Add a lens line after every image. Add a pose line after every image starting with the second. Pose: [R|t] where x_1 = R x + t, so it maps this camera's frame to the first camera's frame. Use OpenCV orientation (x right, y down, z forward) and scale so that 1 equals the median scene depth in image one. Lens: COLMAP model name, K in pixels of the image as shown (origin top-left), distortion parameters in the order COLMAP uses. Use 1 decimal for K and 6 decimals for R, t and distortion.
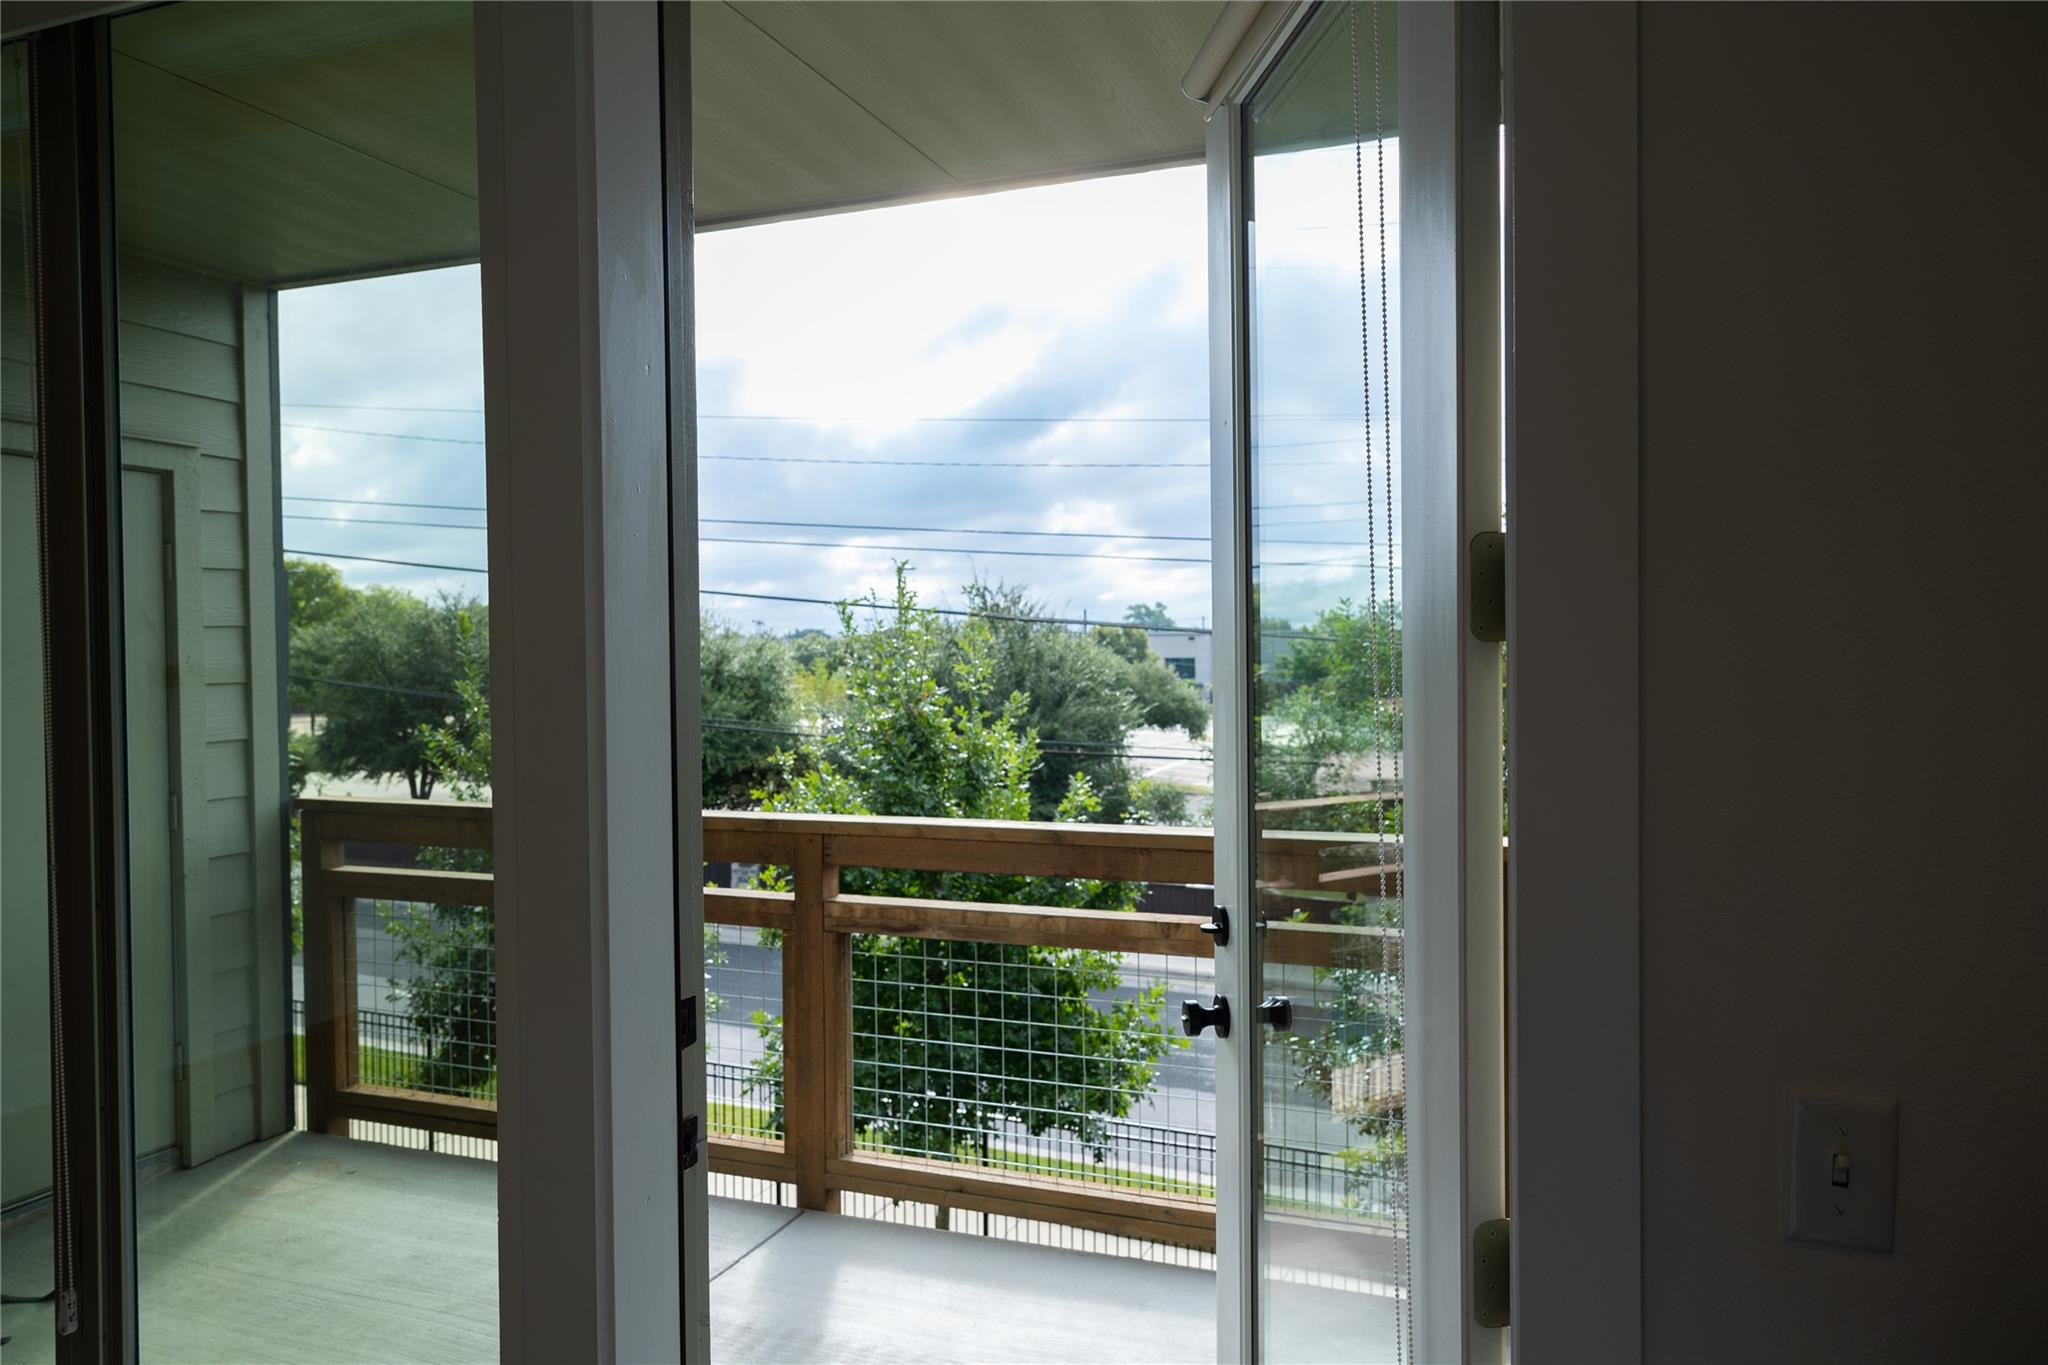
lens RADIAL K [[1384.8, 0, 1023.9], [0, 1384.8, 672.0], [0, 0, 1]] dist [0.005626, 0.002833]
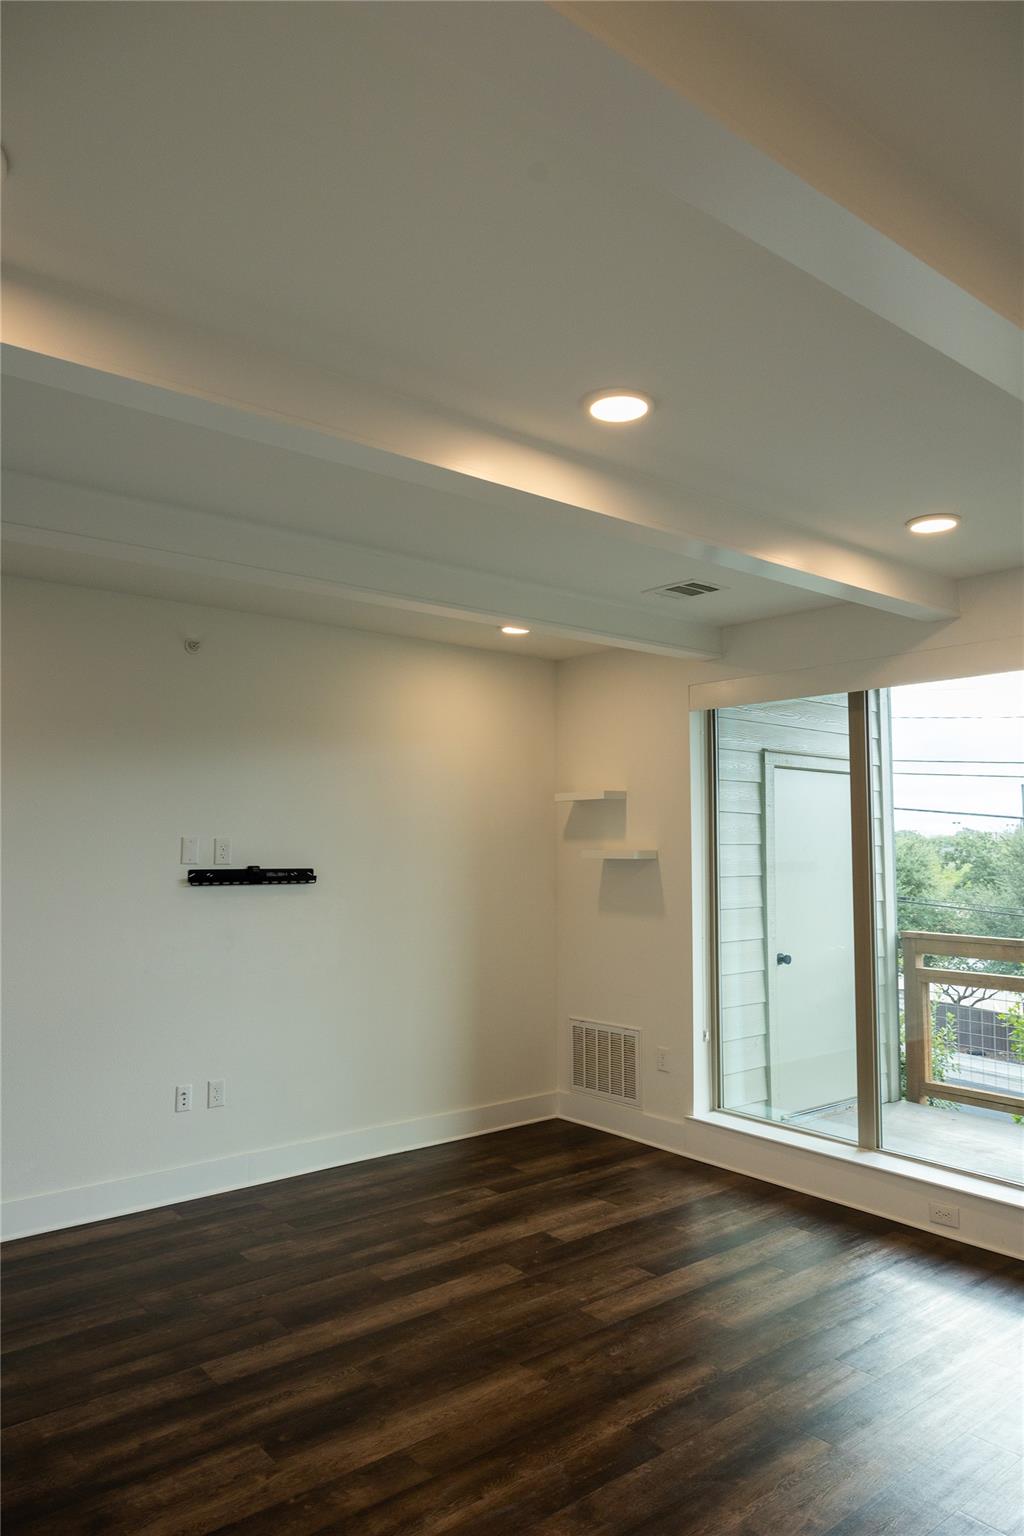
lens RADIAL K [[1027.8, 0, 505.4], [0, 1027.8, 767.5], [0, 0, 1]] dist [-0.003391, 0.001779]
pose [[0.864601, -0.025447, -0.501814, -0.105028], [-0.020433, 0.996110, -0.085717, -0.002227], [0.502043, 0.084364, 0.860718, -0.231636]]
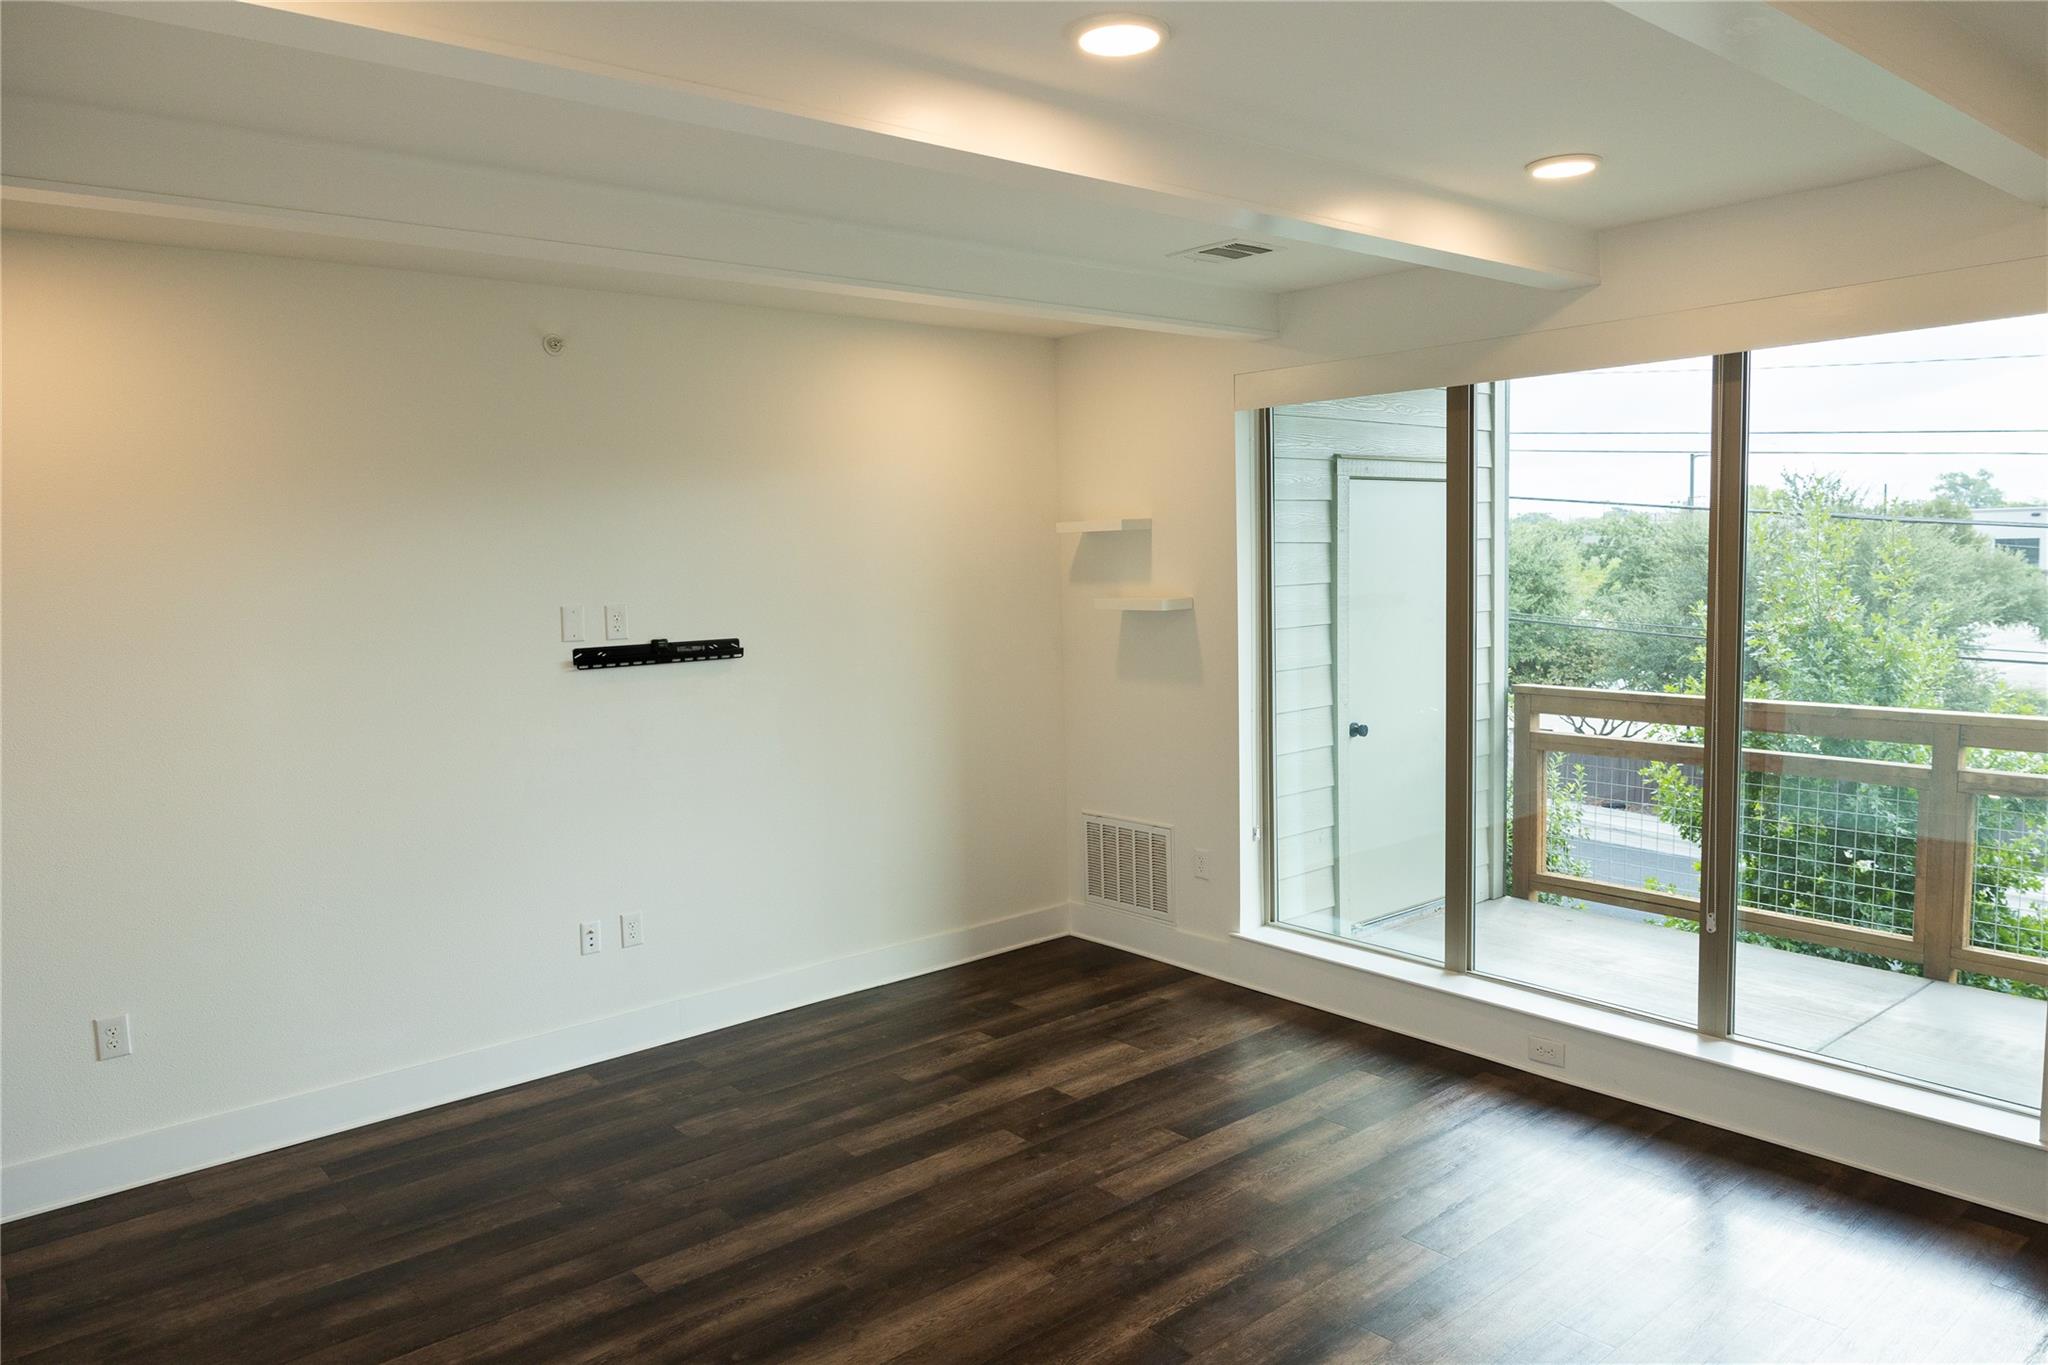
lens RADIAL K [[1370.3, 0, 1023.1], [0, 1370.3, 677.4], [0, 0, 1]] dist [-0.003391, 0.001779]
pose [[0.871560, 0.034127, -0.489099, -0.099897], [0.007660, 0.996505, 0.083182, -0.018714], [0.490228, -0.076245, 0.868253, -0.232216]]
